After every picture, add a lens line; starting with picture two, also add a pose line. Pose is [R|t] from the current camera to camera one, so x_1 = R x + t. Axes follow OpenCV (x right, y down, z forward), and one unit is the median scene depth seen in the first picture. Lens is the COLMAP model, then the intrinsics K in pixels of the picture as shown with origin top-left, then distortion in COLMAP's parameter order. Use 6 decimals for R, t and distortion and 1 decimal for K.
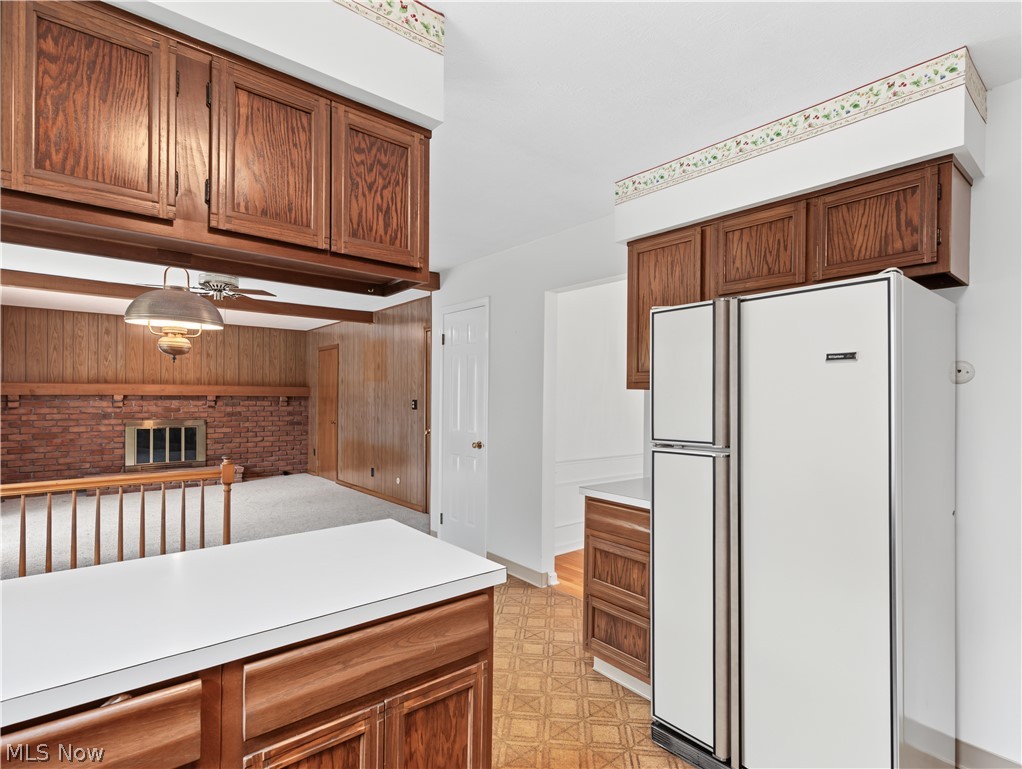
lens RADIAL K [[523.7, 0, 515.7], [0, 523.7, 394.5], [0, 0, 1]] dist [0.002981, -0.000216]
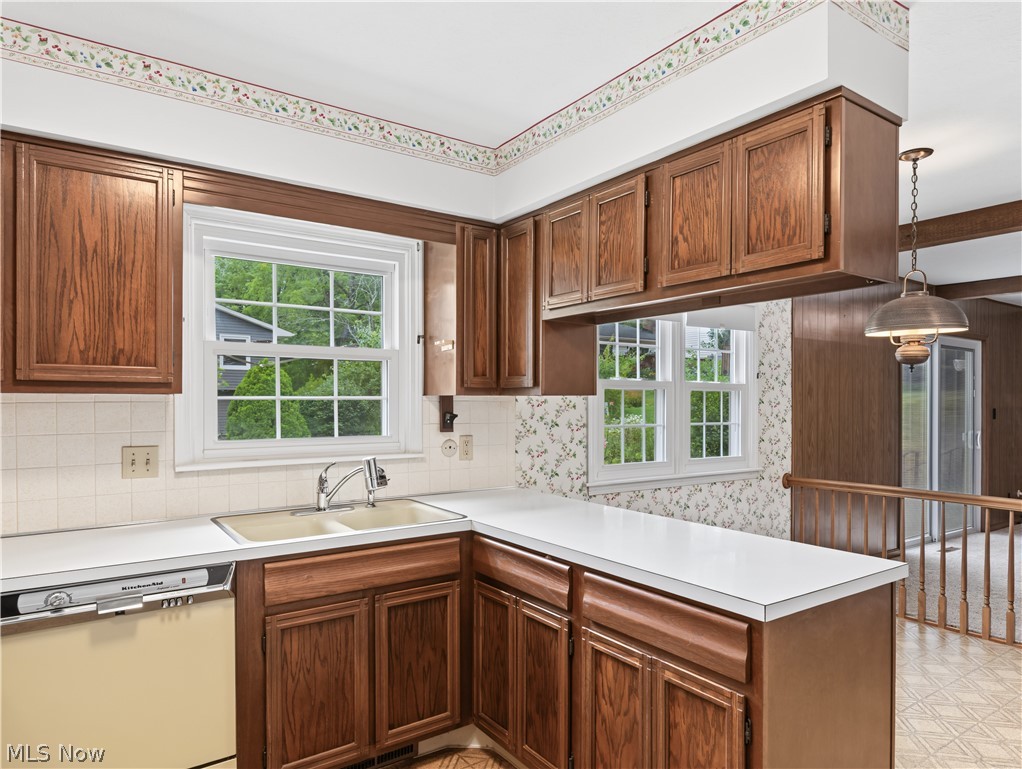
lens RADIAL K [[628.1, 0, 516.0], [0, 628.1, 405.6], [0, 0, 1]] dist [-0.001155, 0.000704]
pose [[-0.085586, -0.003349, -0.996325, 0.620691], [0.002868, 0.999989, -0.003608, 0.003352], [0.996327, -0.003166, -0.085575, 0.408275]]
